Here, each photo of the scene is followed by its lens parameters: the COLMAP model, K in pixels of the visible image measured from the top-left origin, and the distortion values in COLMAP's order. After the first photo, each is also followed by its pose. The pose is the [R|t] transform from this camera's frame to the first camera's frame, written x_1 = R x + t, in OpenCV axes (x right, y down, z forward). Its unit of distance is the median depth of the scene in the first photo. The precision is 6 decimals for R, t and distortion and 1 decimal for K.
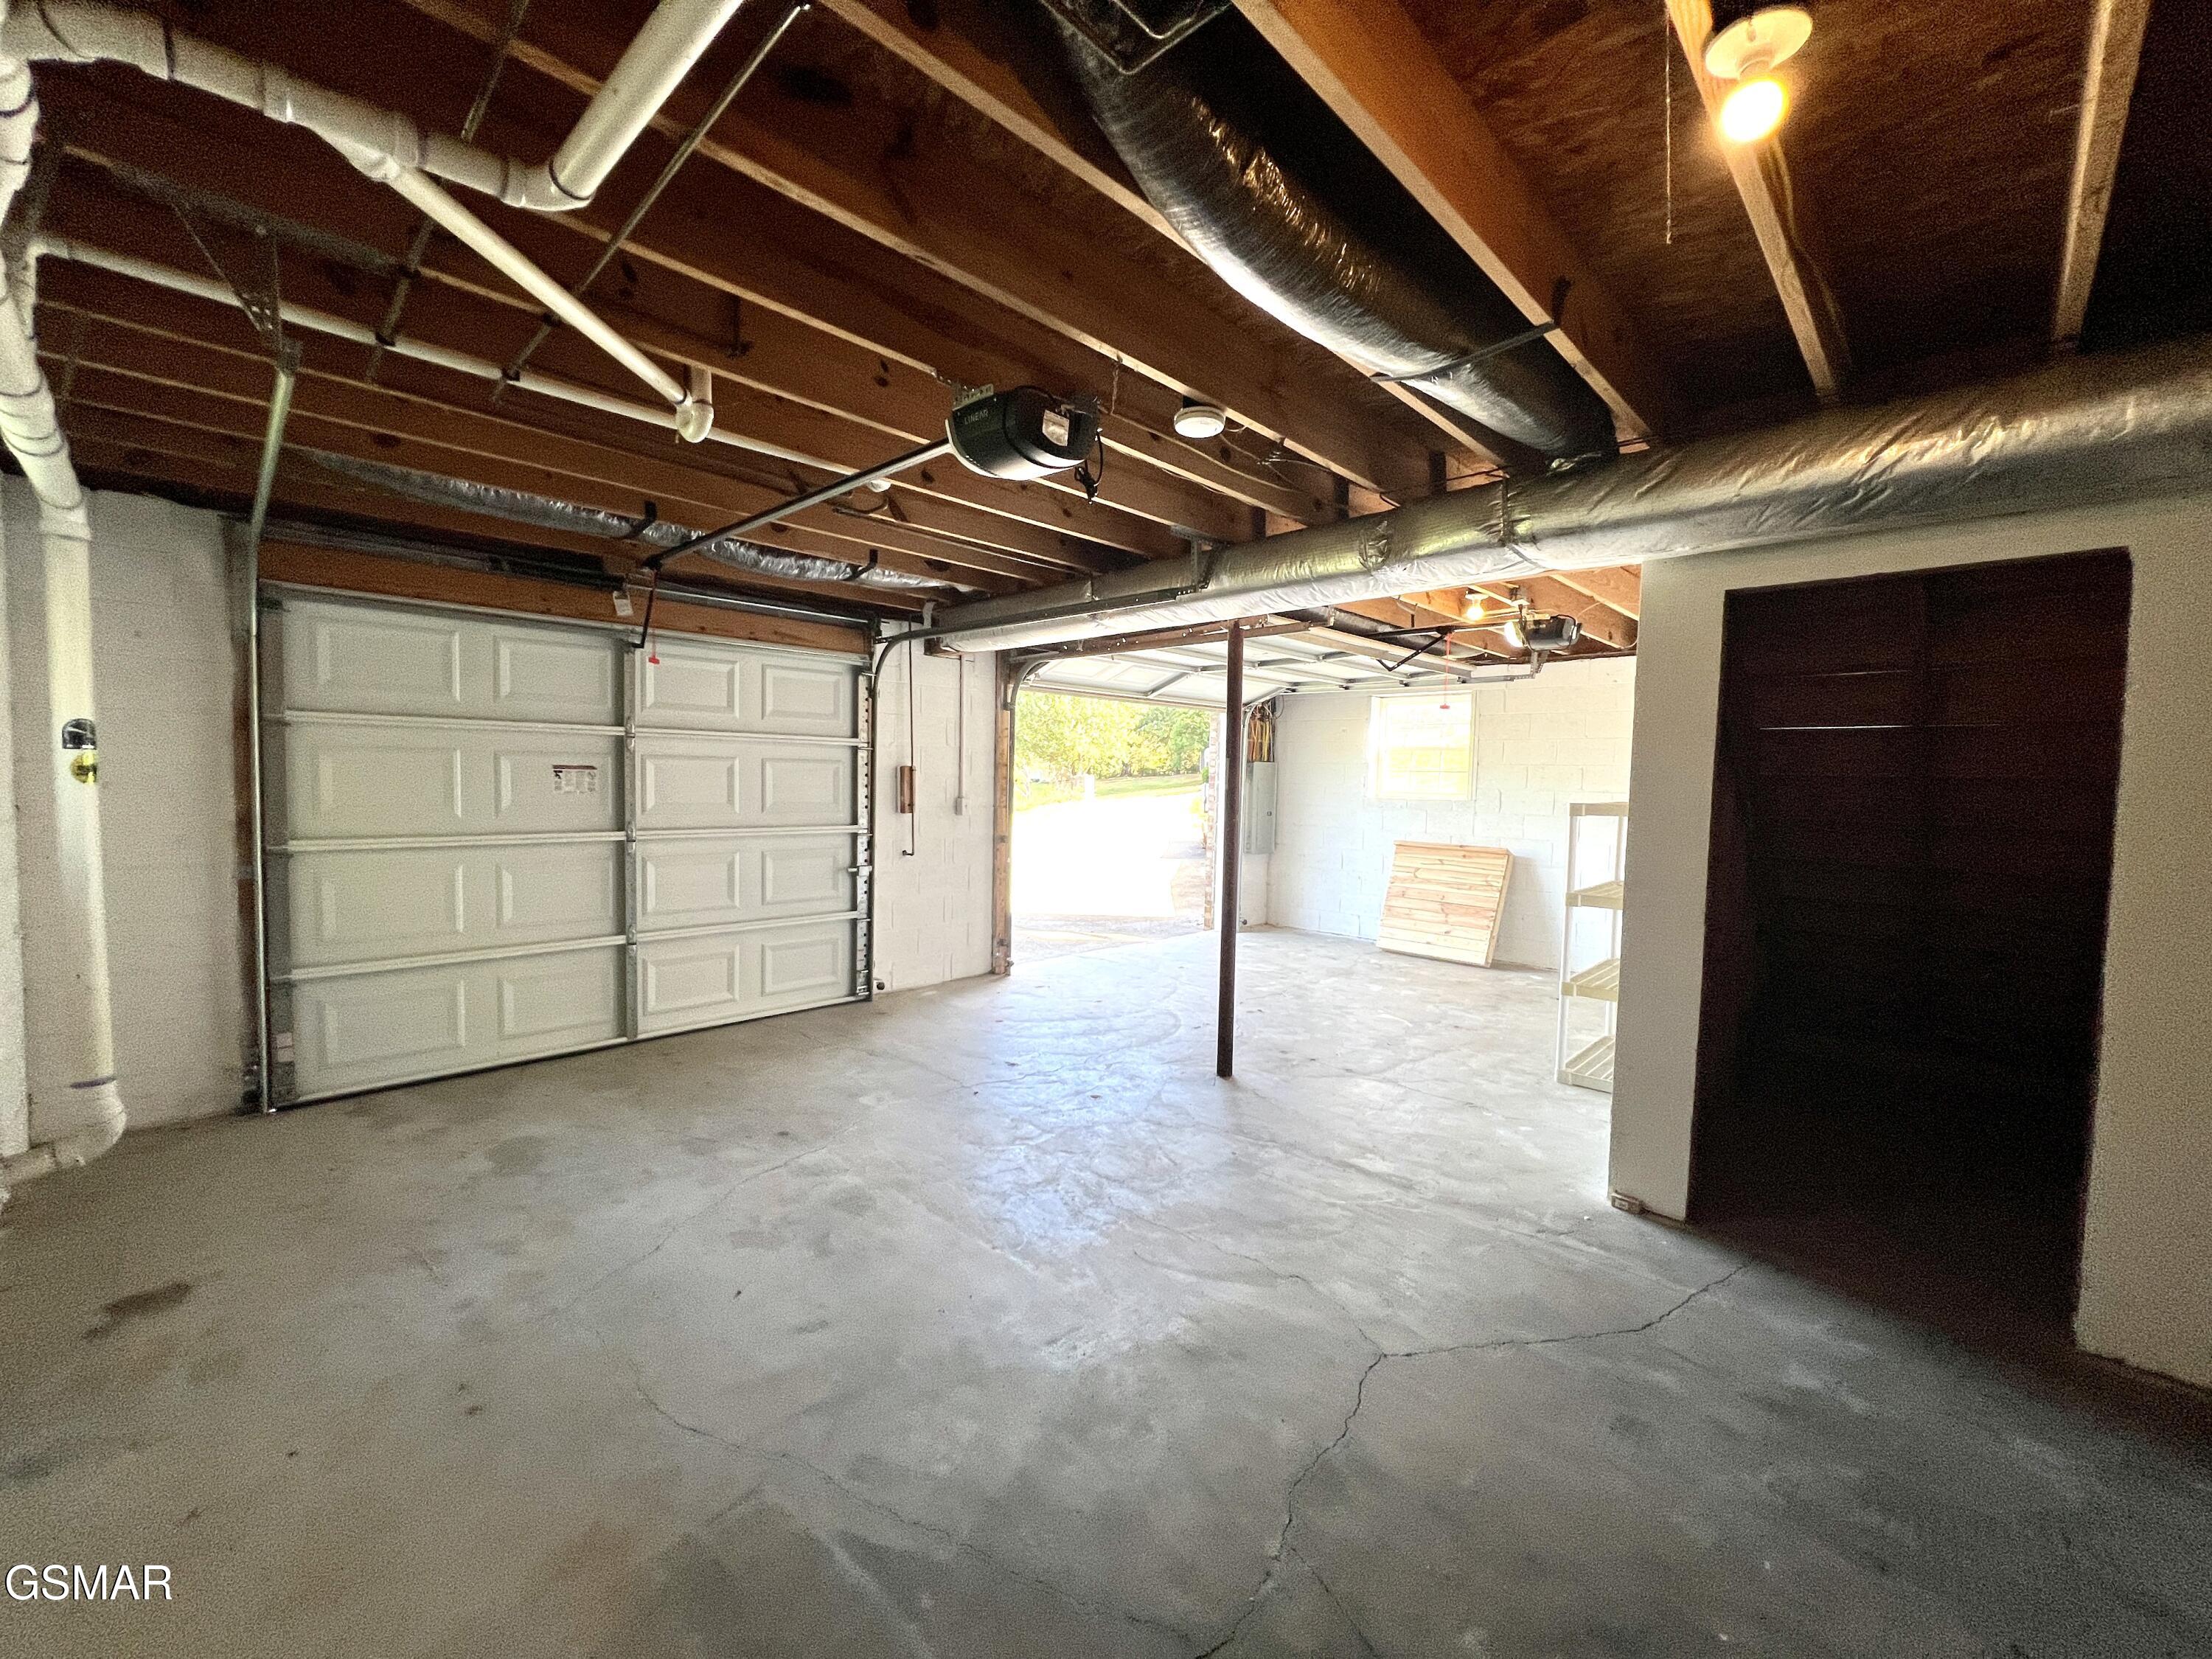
lens RADIAL K [[884.3, 0, 1104.7], [0, 884.3, 825.3], [0, 0, 1]] dist [-0.002386, 0.001007]
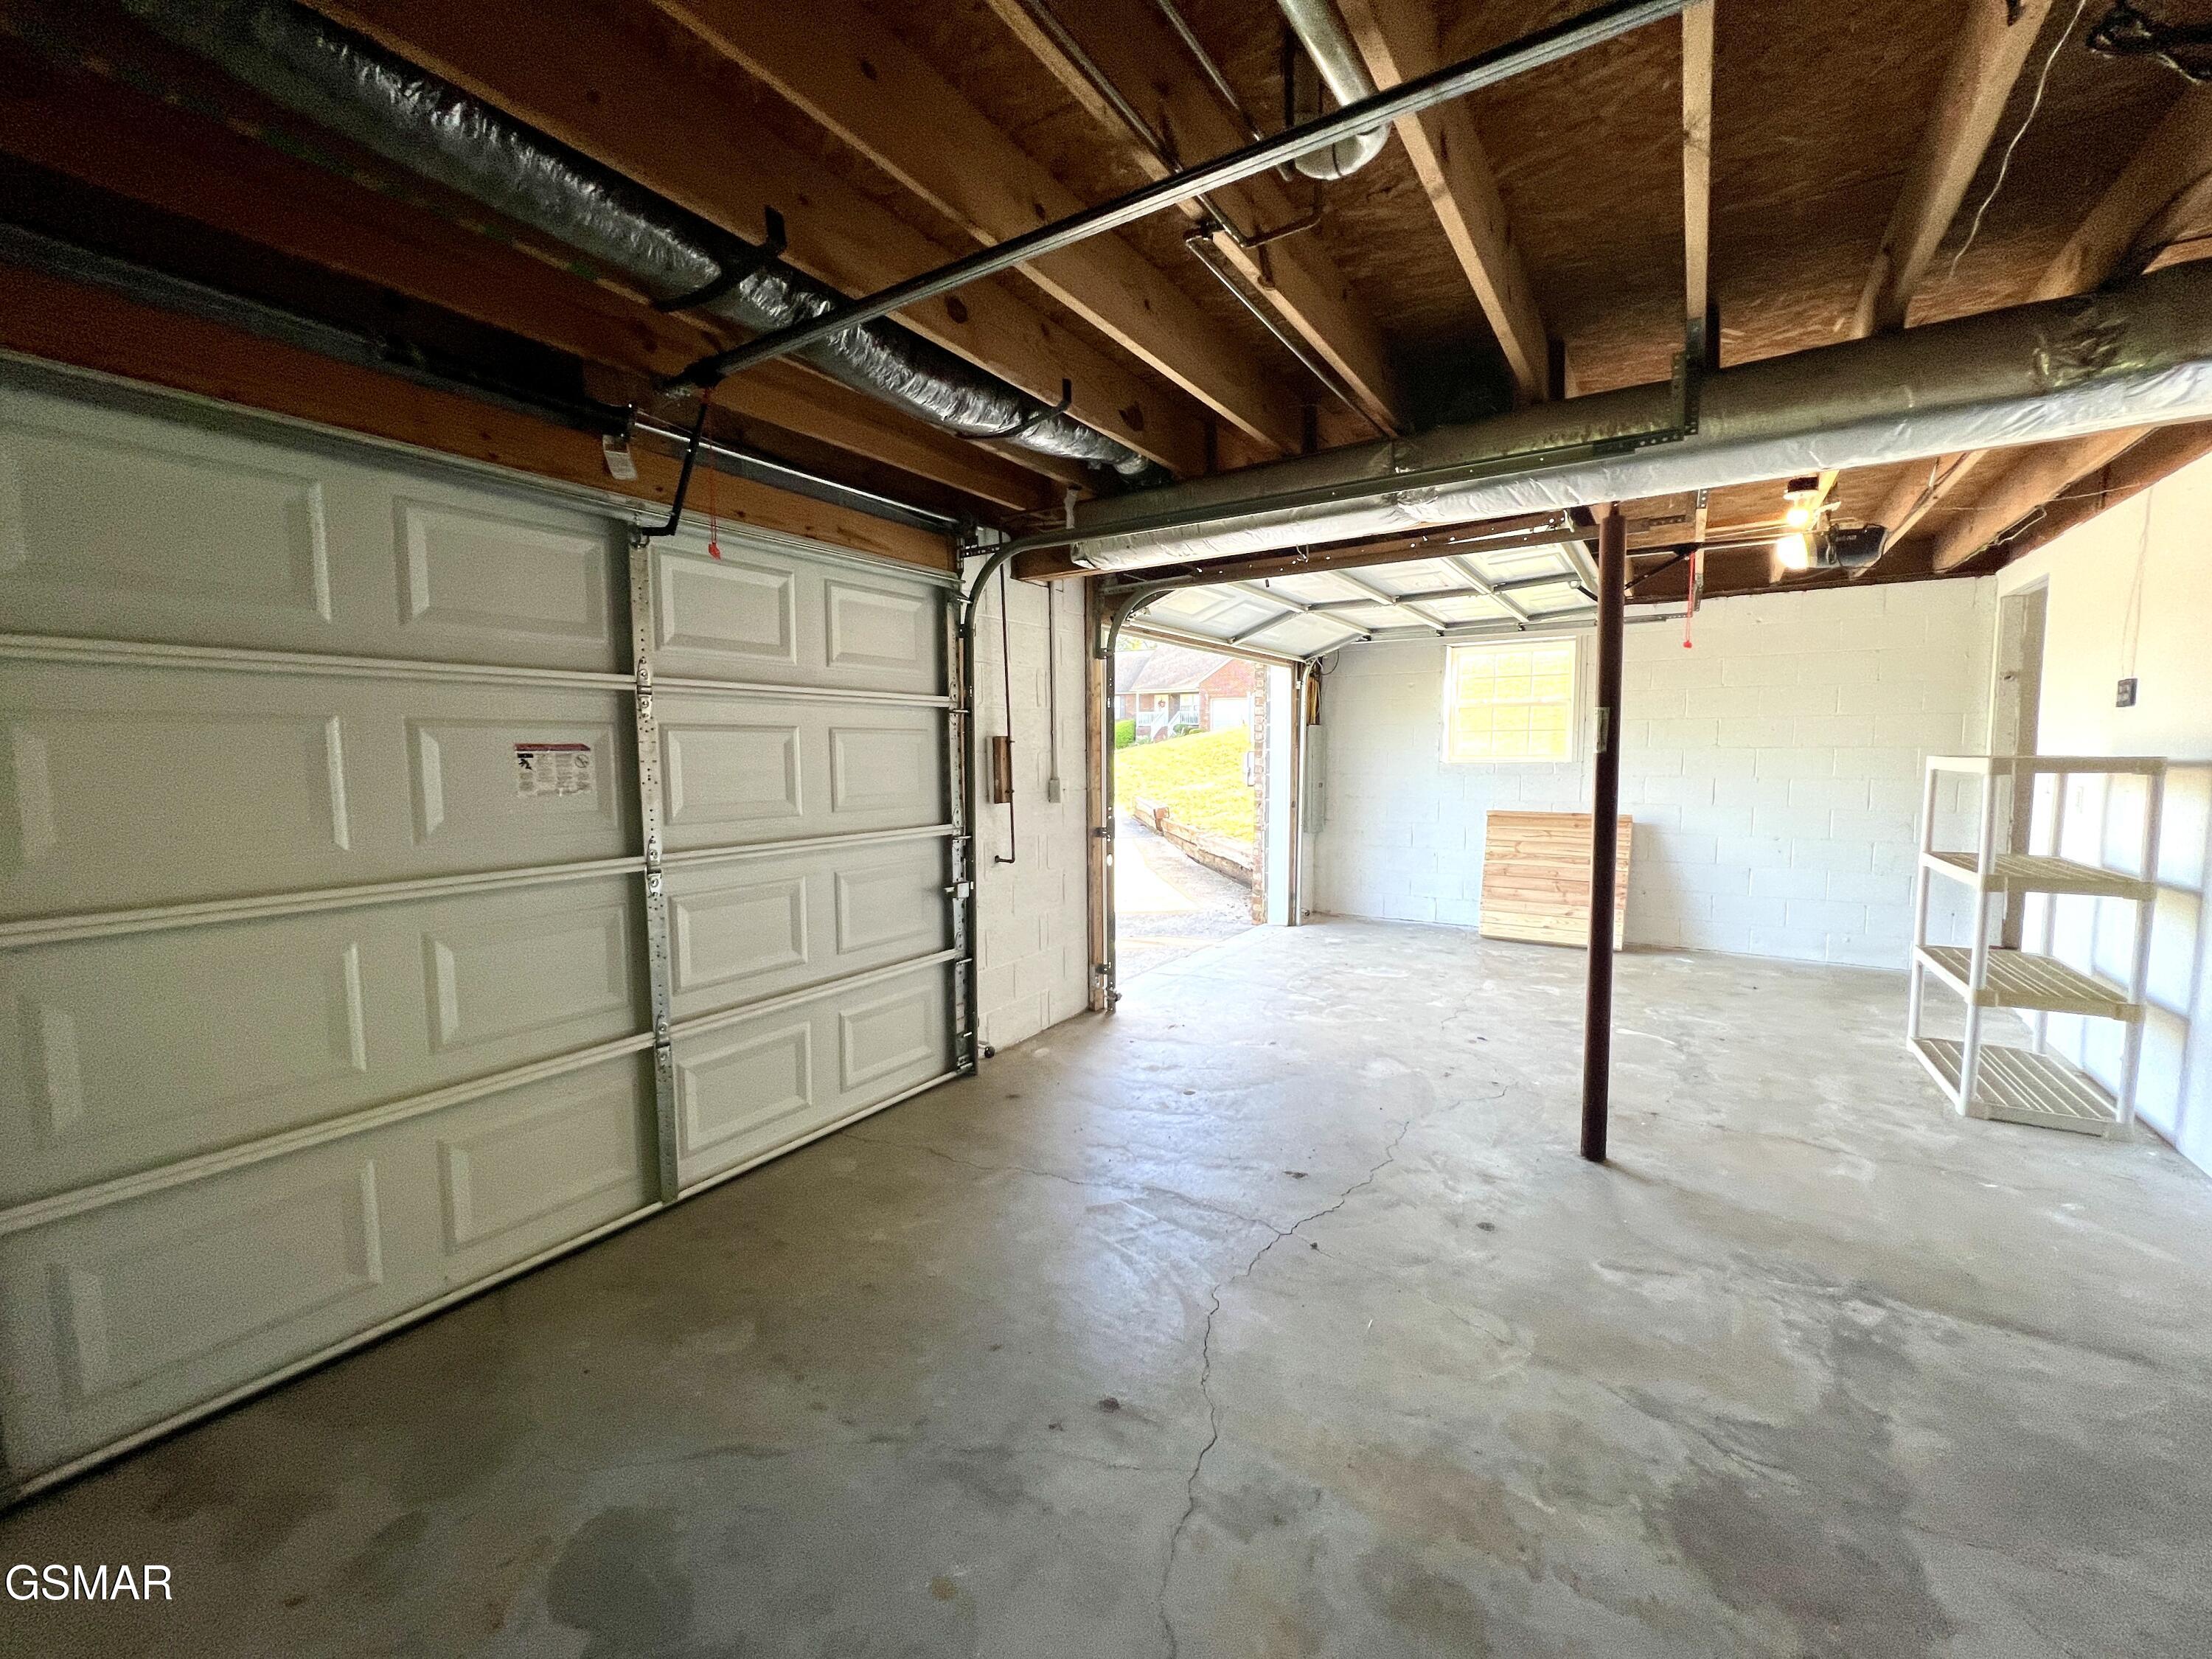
lens RADIAL K [[884.3, 0, 1105.6], [0, 884.3, 825.4], [0, 0, 1]] dist [-0.002386, 0.001007]
pose [[0.980514, -0.044703, 0.191296, -0.294846], [0.039071, 0.998688, 0.033112, -0.017179], [-0.192525, -0.024992, 0.980974, 0.308183]]
